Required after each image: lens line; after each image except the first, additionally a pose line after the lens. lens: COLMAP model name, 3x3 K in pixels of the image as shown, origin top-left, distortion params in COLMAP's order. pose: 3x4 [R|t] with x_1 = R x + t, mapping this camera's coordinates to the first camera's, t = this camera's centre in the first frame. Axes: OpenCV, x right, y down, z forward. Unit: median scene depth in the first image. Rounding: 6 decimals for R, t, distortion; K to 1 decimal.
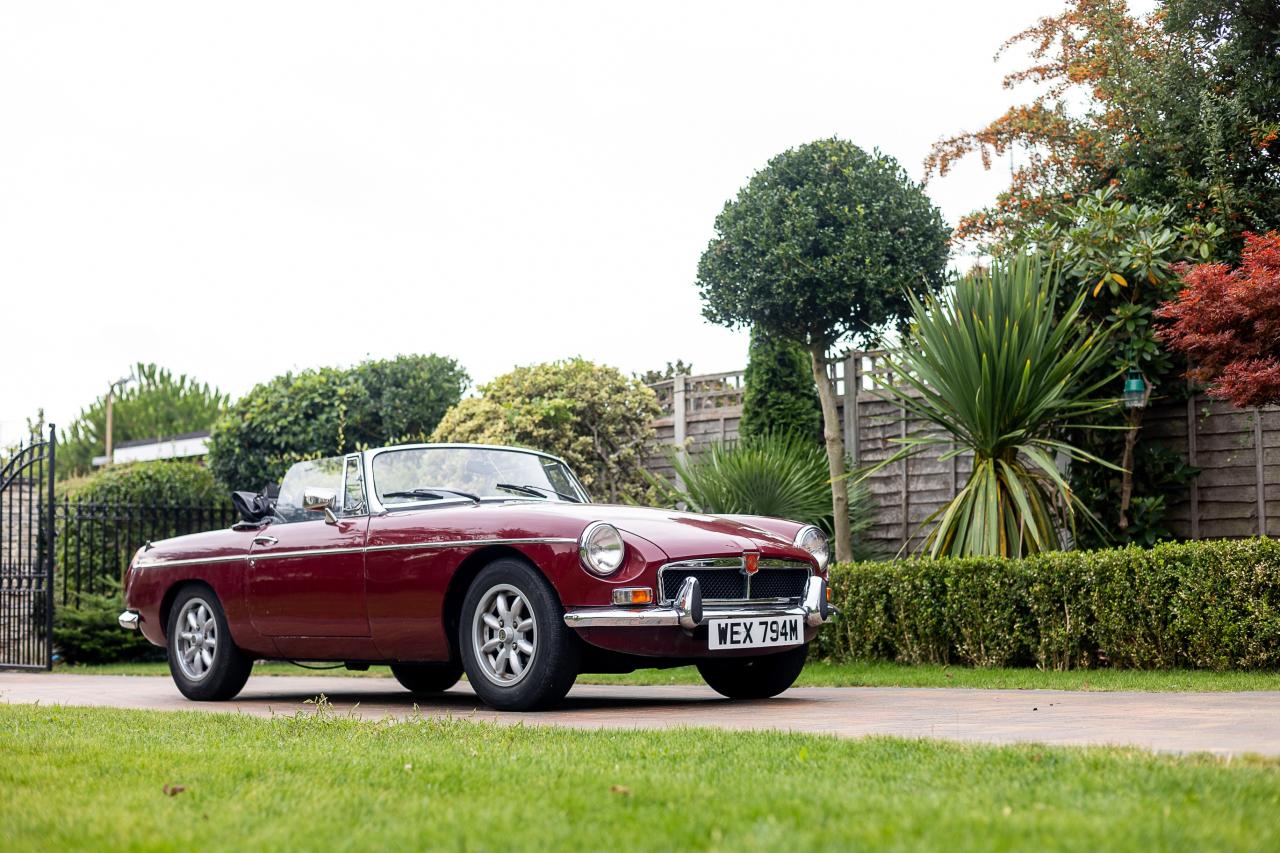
lens RADIAL K [[1943.6, 0, 640.0], [0, 1943.6, 426.5], [0, 0, 1]] dist [-0.002300, 0.181772]
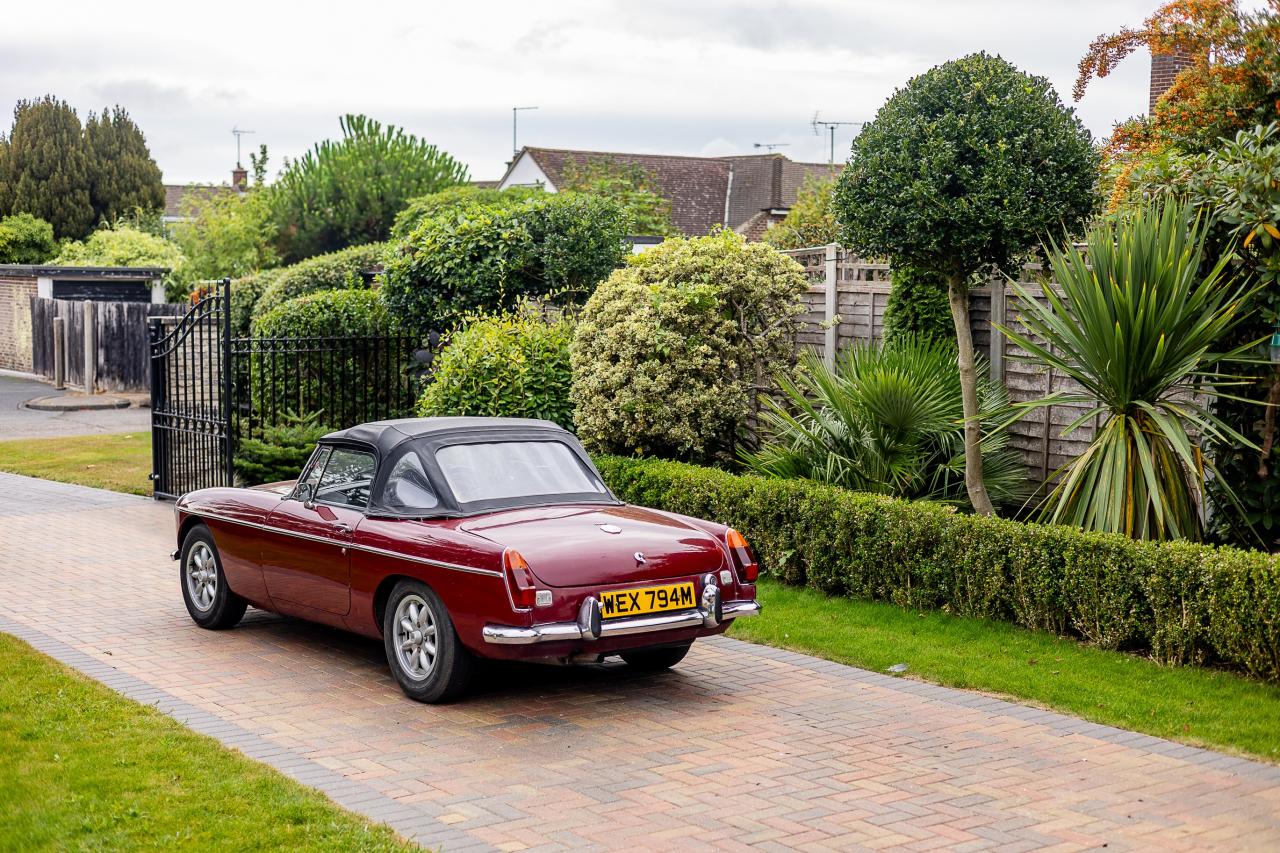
lens RADIAL K [[1843.0, 0, 637.9], [0, 1843.0, 435.5], [0, 0, 1]] dist [-0.003085, 0.156564]
pose [[0.993282, 0.026443, -0.112654, 0.030810], [-0.005886, 0.983826, 0.179028, -0.098622], [0.115566, -0.177163, 0.977373, 0.046376]]
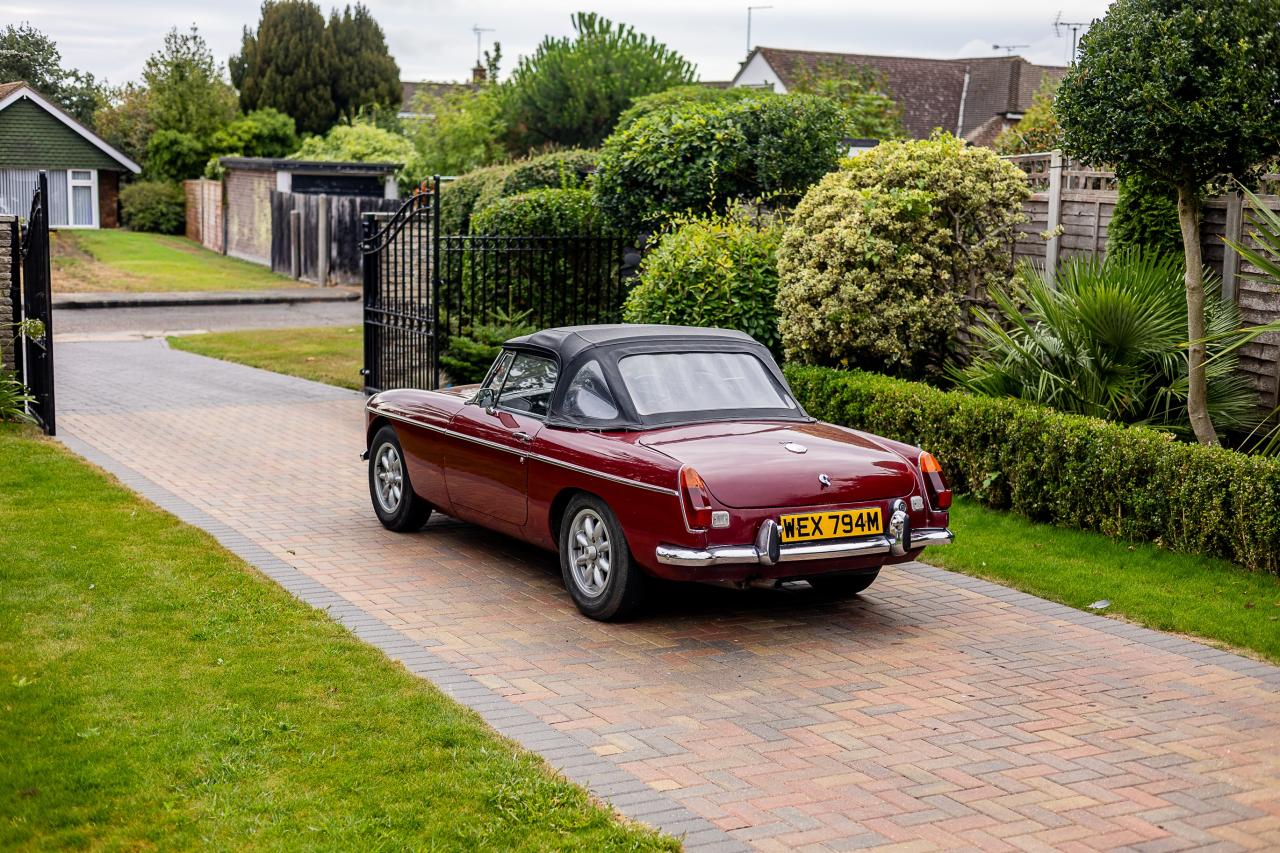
lens RADIAL K [[1815.6, 0, 642.1], [0, 1815.6, 440.2], [0, 0, 1]] dist [0.004506, 0.077108]
pose [[0.970564, 0.067565, -0.231173, 0.038328], [-0.011370, 0.971628, 0.236239, -0.096127], [0.240576, -0.226657, 0.943795, 0.082018]]
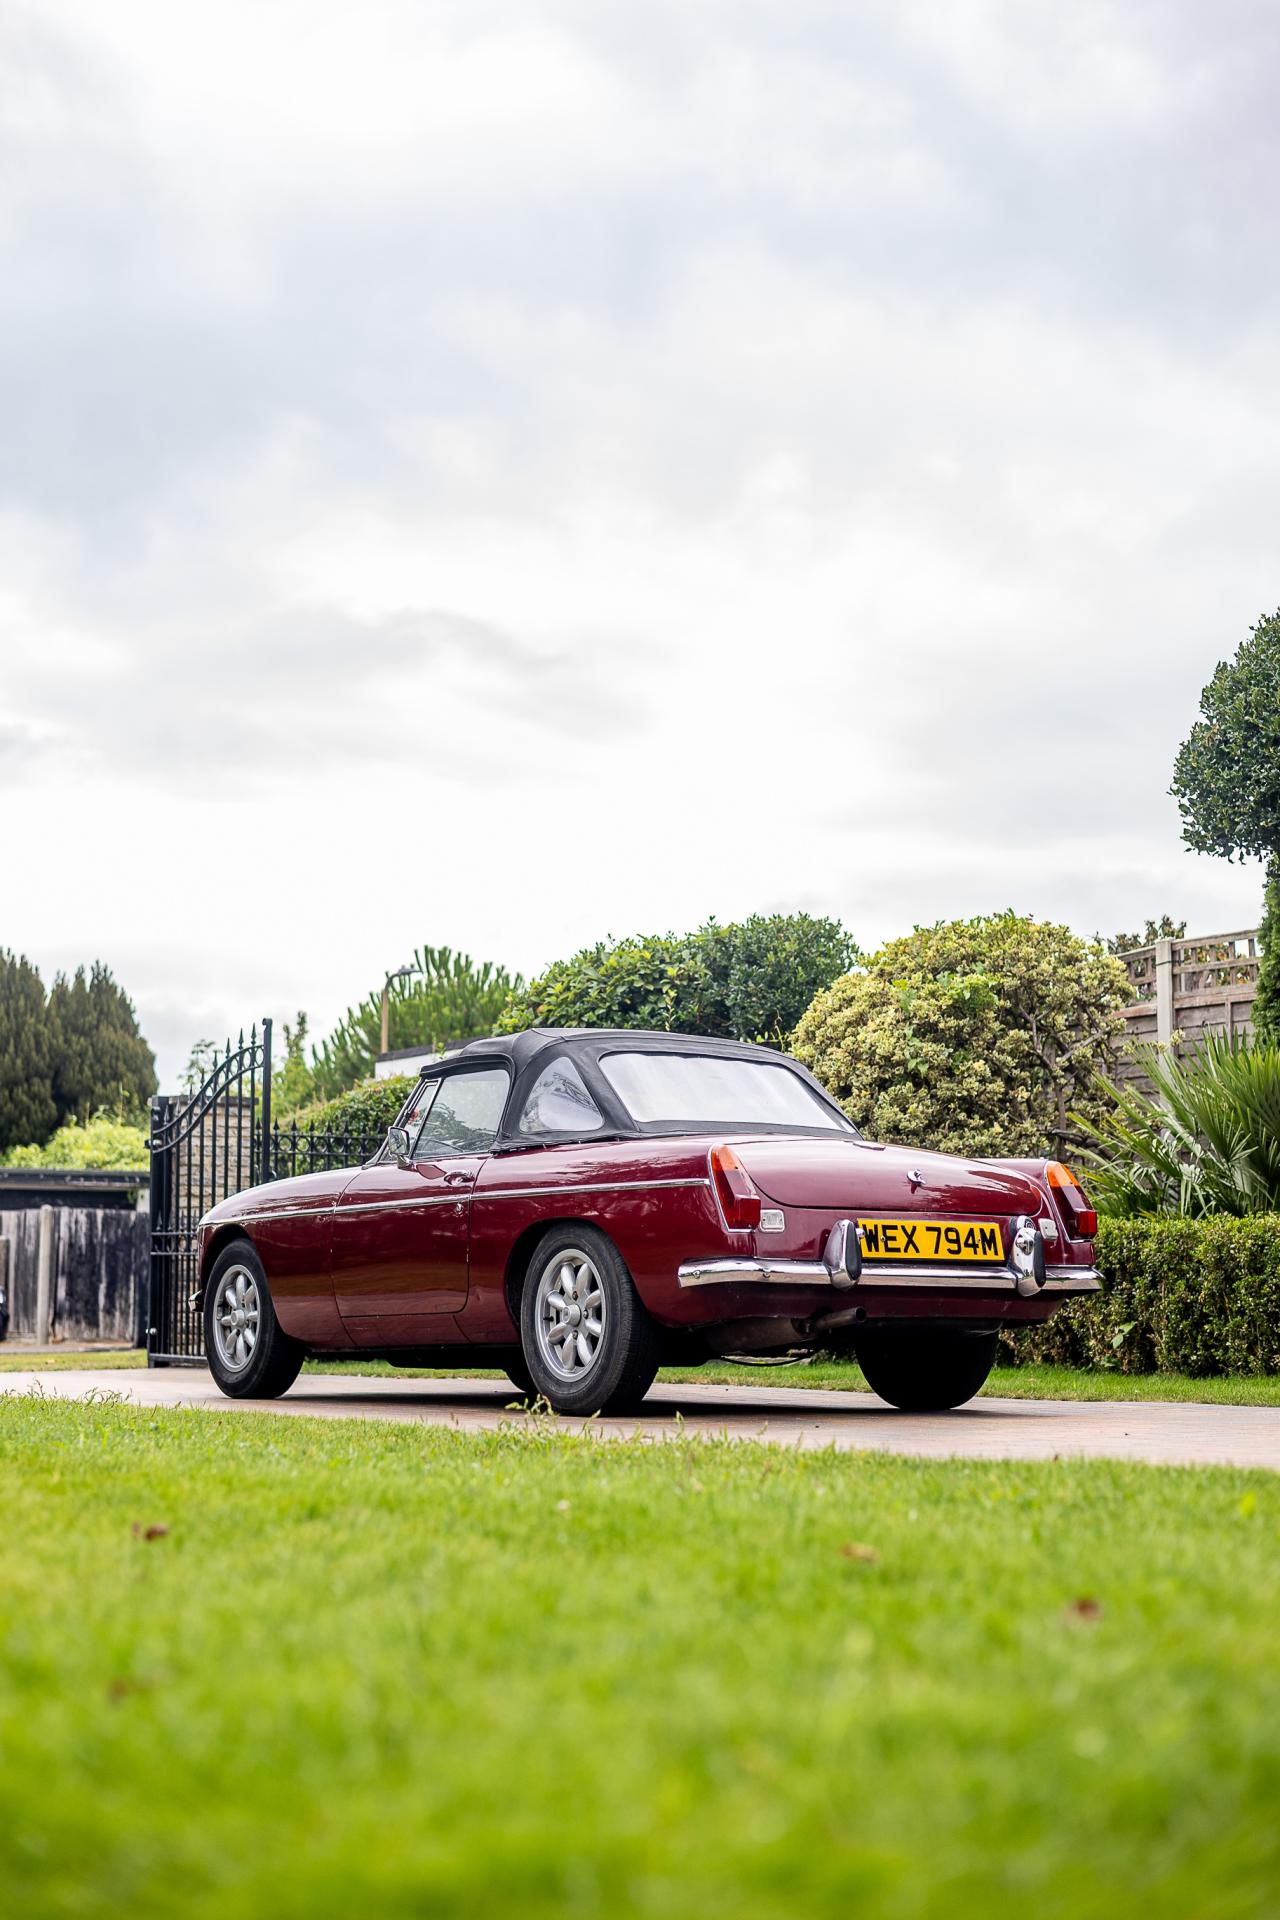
lens RADIAL K [[2723.4, 0, 628.2], [0, 2723.4, 941.4], [0, 0, 1]] dist [0.004506, 0.077108]
pose [[0.982097, -0.013093, -0.187920, 0.015597], [0.006120, 0.999273, -0.037639, 0.008546], [0.188276, 0.035815, 0.981463, 0.046383]]
